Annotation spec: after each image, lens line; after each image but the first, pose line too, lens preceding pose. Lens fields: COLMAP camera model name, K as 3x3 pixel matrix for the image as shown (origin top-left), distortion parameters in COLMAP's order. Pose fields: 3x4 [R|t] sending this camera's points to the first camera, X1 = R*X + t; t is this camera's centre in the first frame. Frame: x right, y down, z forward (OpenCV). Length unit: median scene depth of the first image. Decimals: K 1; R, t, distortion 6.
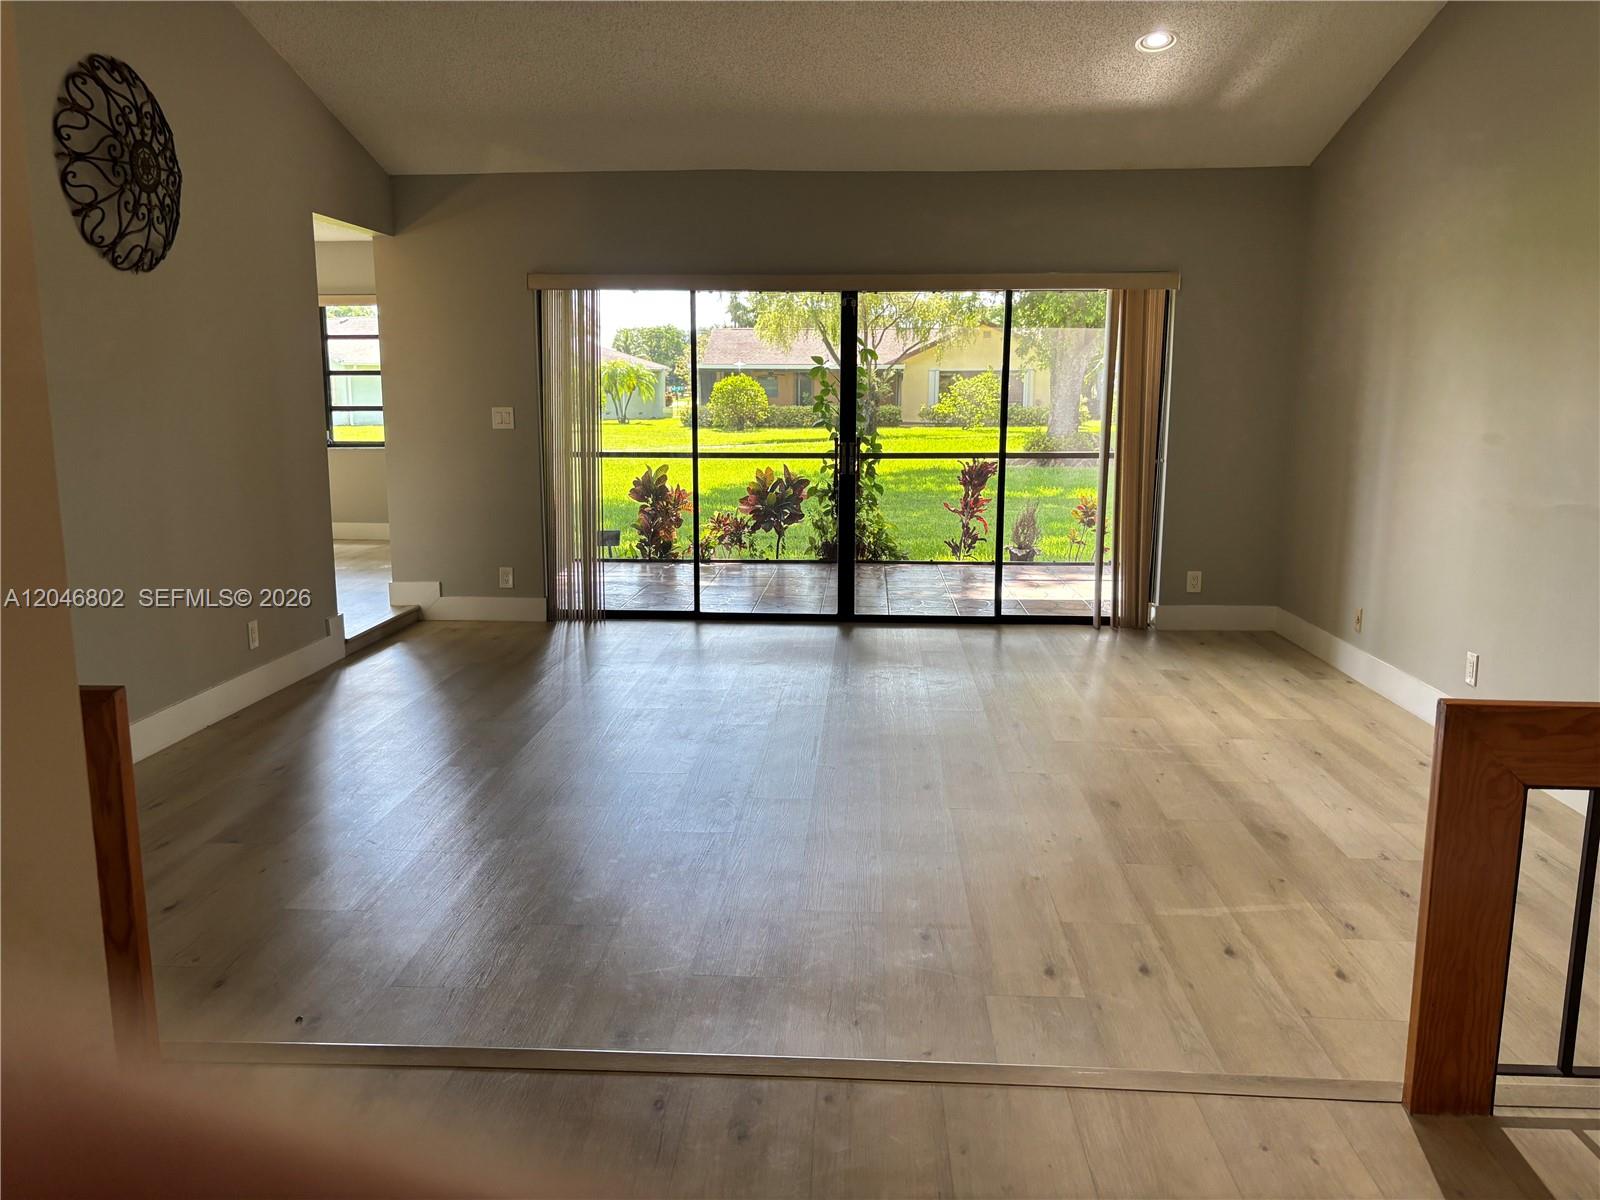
lens RADIAL K [[1212.8, 0, 793.3], [0, 1212.8, 586.5], [0, 0, 1]] dist [0.062886, -0.073712]
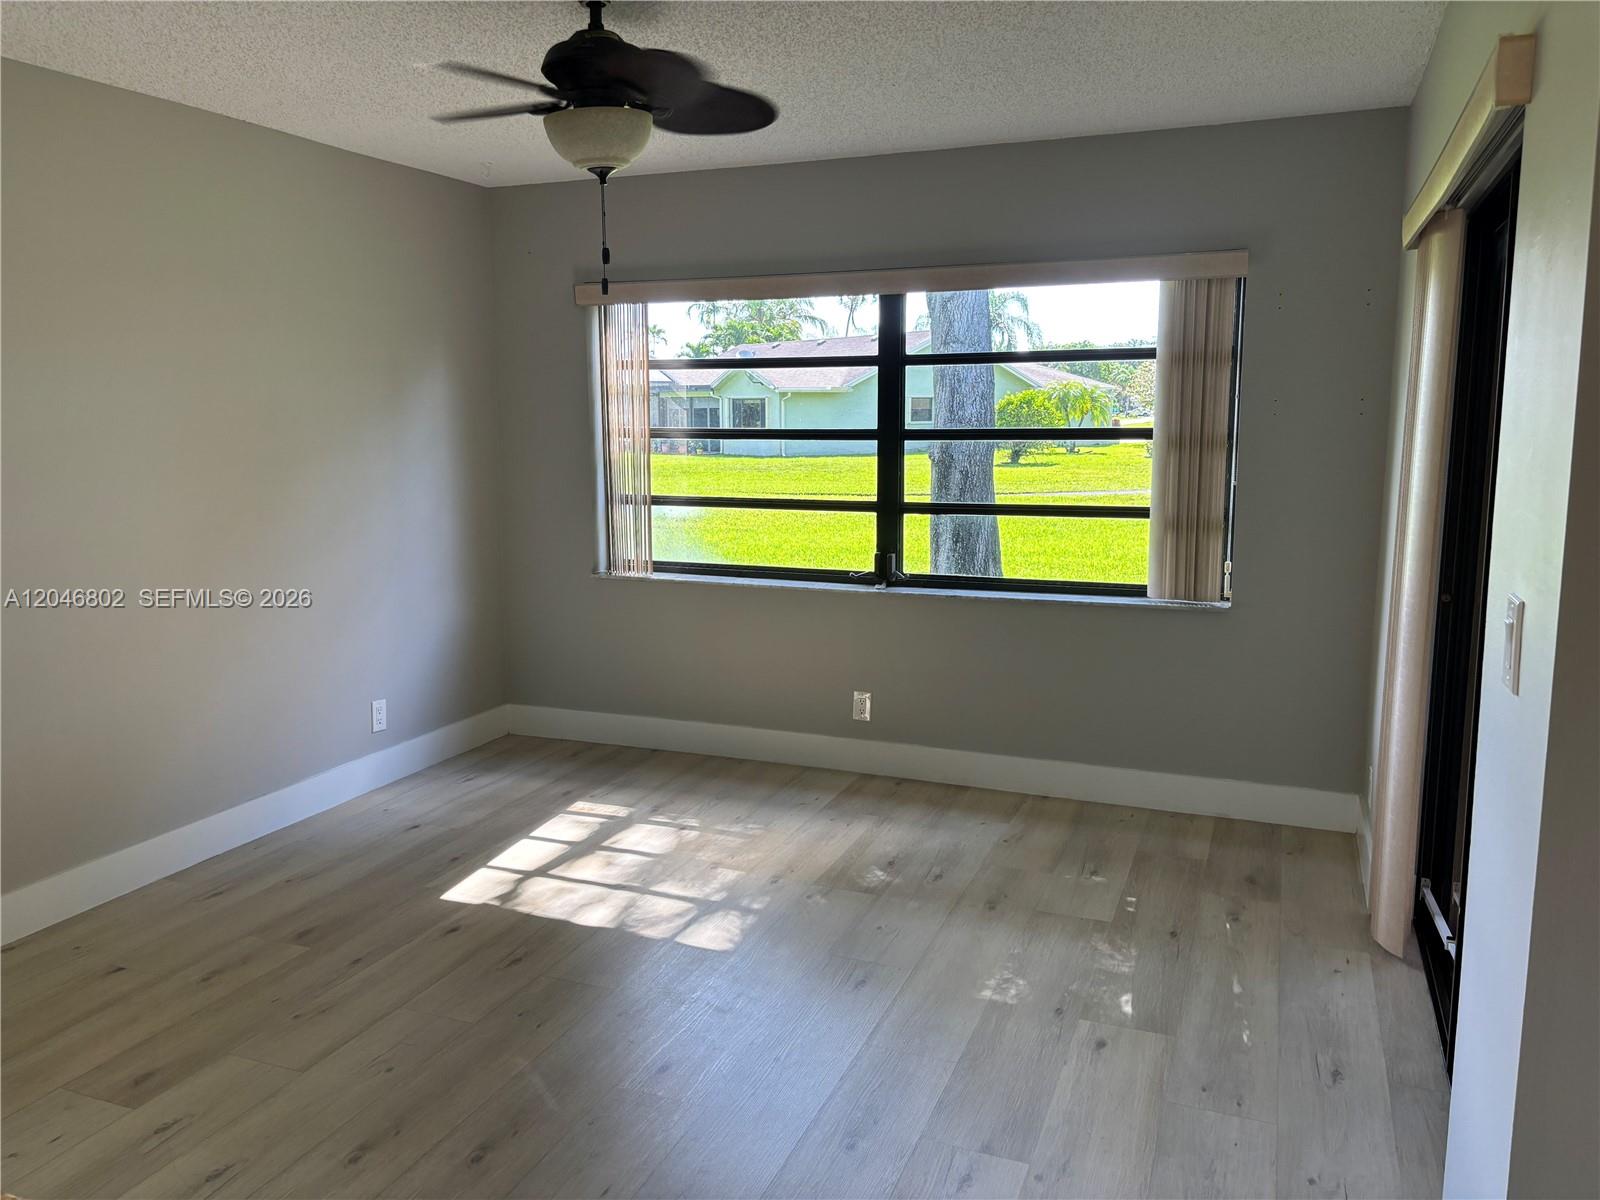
lens RADIAL K [[1212.8, 0, 803.1], [0, 1212.8, 602.1], [0, 0, 1]] dist [0.062886, -0.073712]
pose [[0.952067, 0.040820, -0.303154, -0.474025], [-0.041705, 0.999124, 0.003556, -0.190886], [0.303033, 0.009258, 0.952935, 0.934370]]
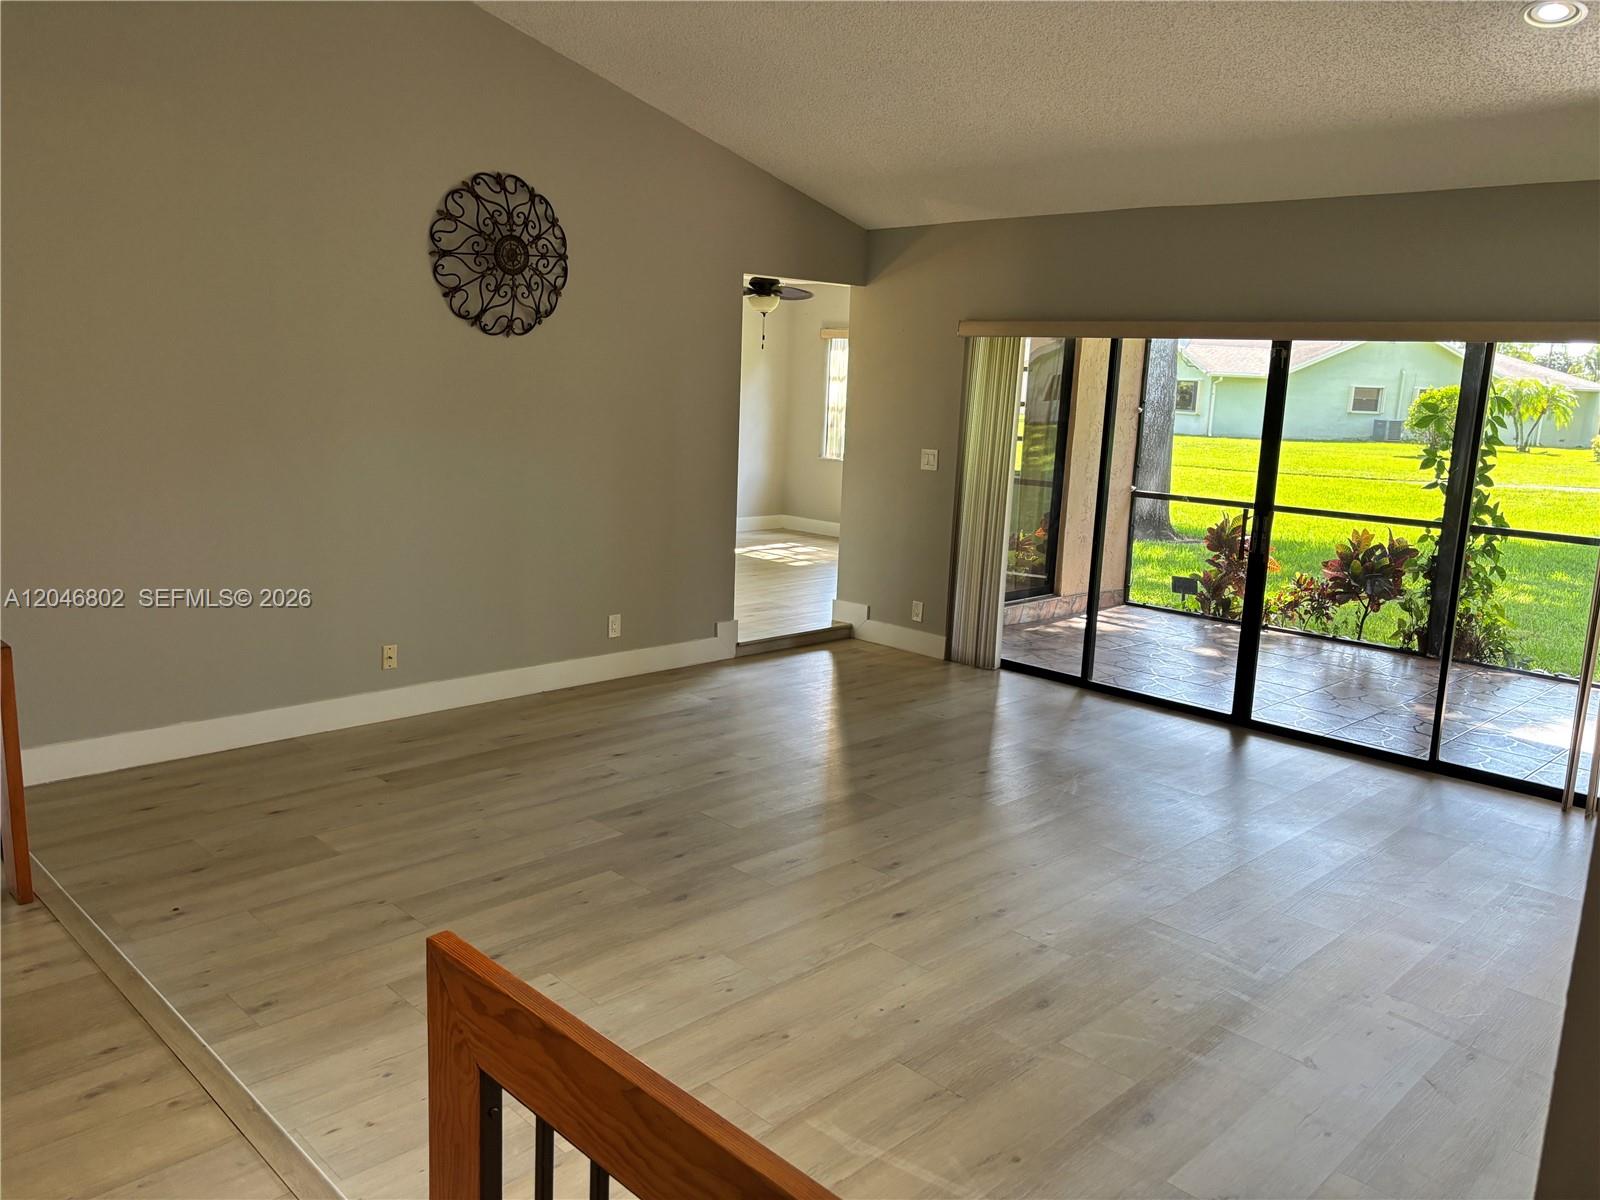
lens RADIAL K [[1212.8, 0, 798.9], [0, 1212.8, 588.1], [0, 0, 1]] dist [0.062886, -0.073712]
pose [[0.750194, 0.144325, -0.645274, 0.432903], [-0.146595, 0.987905, 0.050528, -0.078543], [0.644762, 0.056688, 0.762278, 0.175968]]
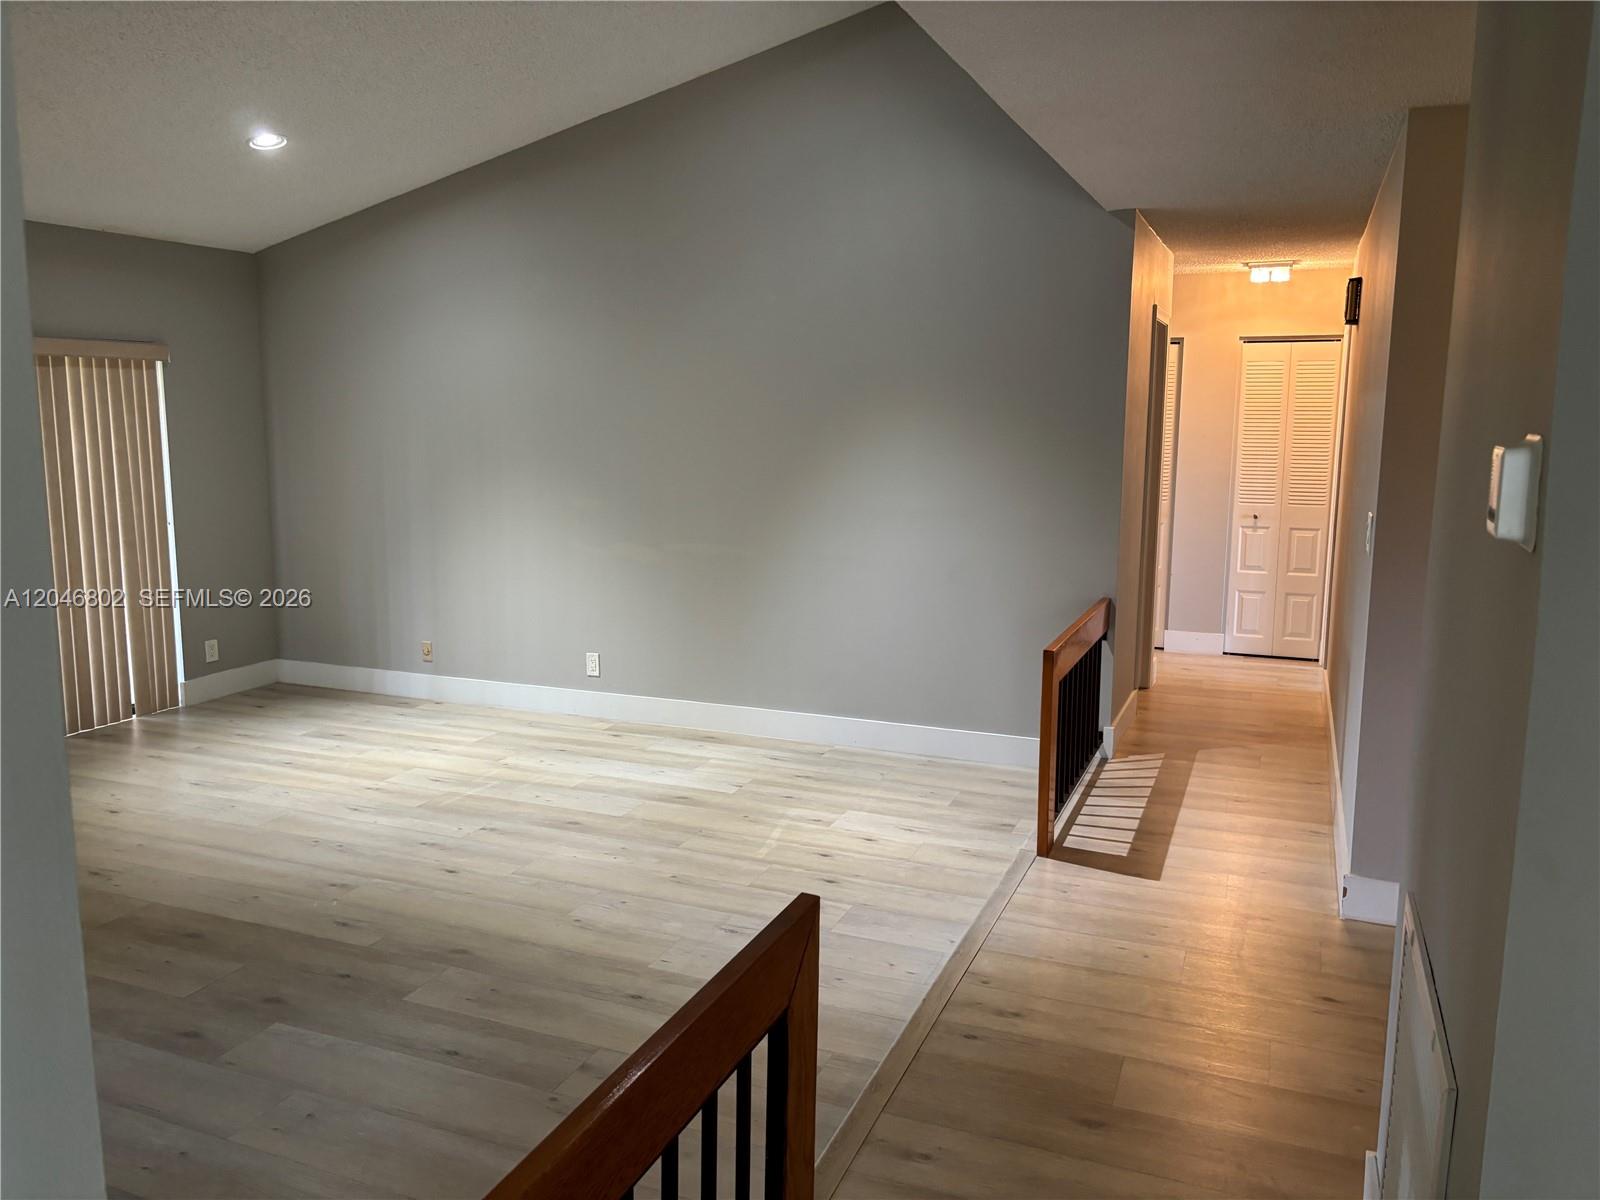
lens RADIAL K [[1212.8, 0, 792.9], [0, 1212.8, 598.1], [0, 0, 1]] dist [0.062886, -0.073712]
pose [[0.322766, -0.144788, 0.935339, -0.531232], [0.146442, 0.983969, 0.101782, -0.092745], [-0.935081, 0.104121, 0.338795, 0.247336]]
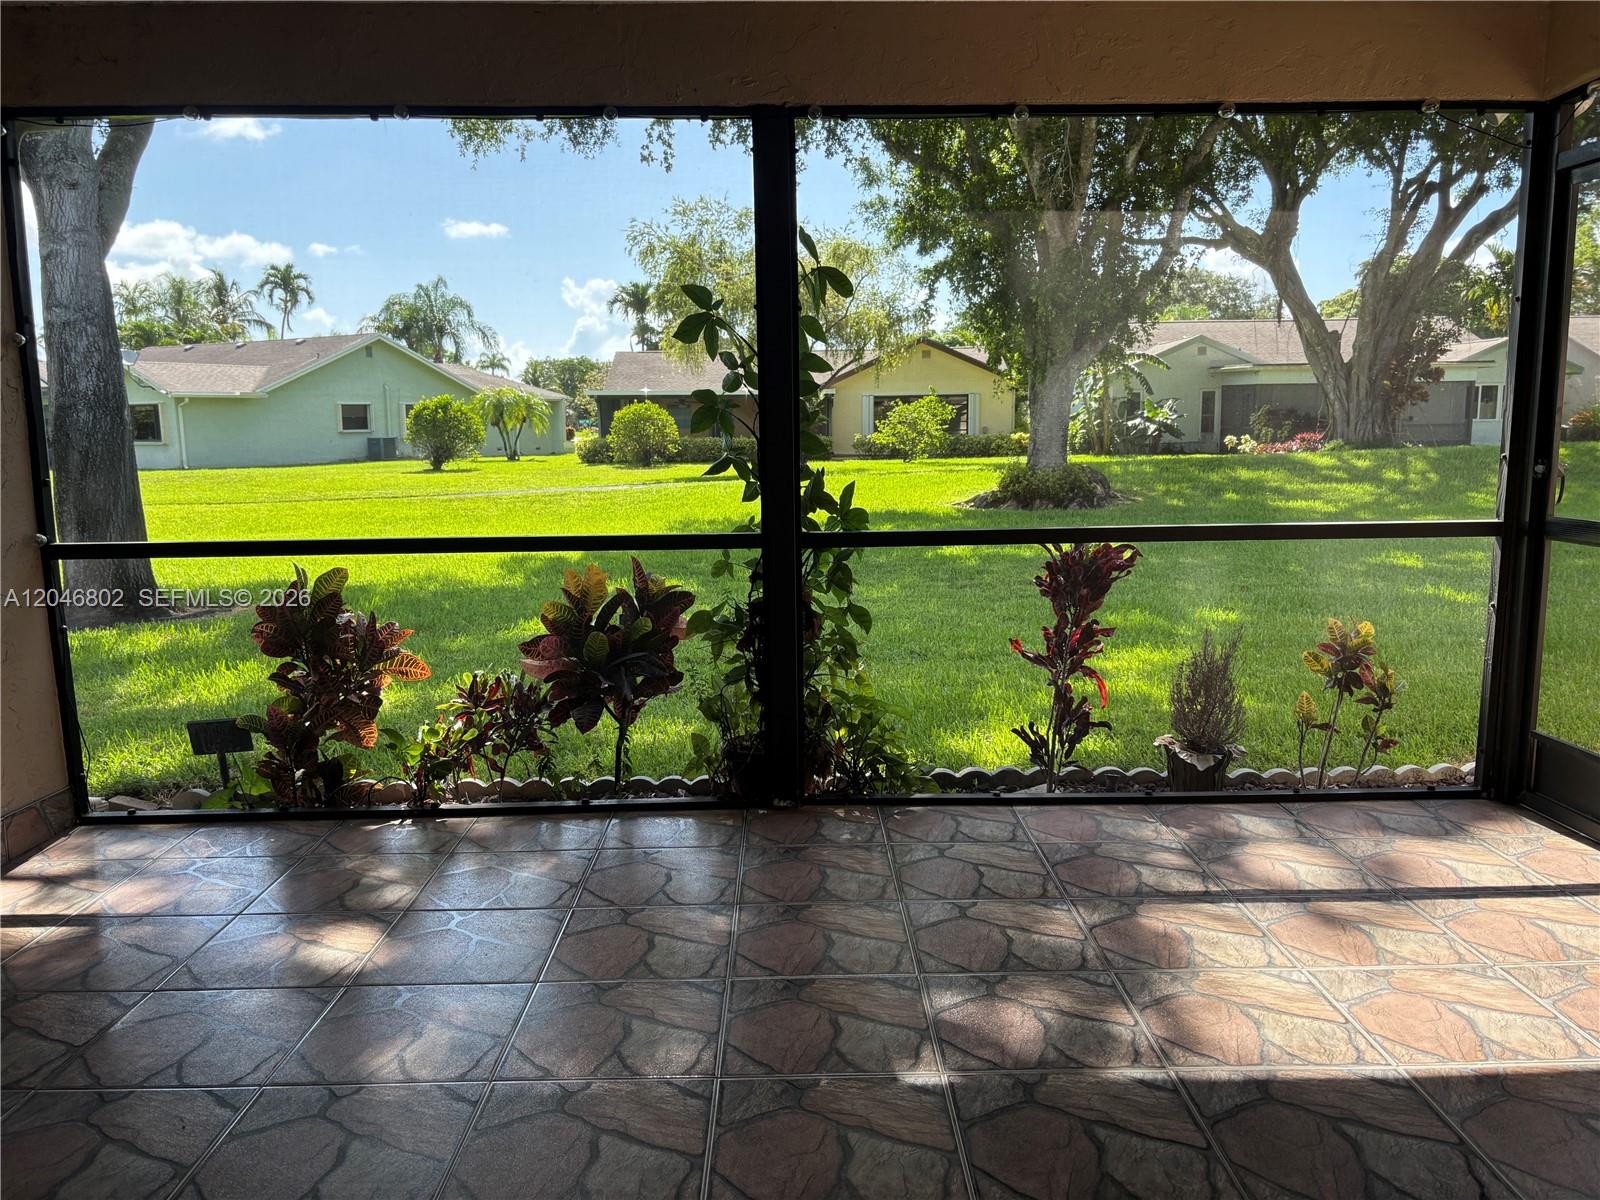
lens RADIAL K [[1212.8, 0, 799.0], [0, 1212.8, 604.3], [0, 0, 1]] dist [0.062886, -0.073712]
pose [[0.997602, -0.024911, 0.064577, 0.041911], [0.025699, 0.999605, -0.011404, -0.143244], [-0.064268, 0.013036, 0.997848, 1.050131]]
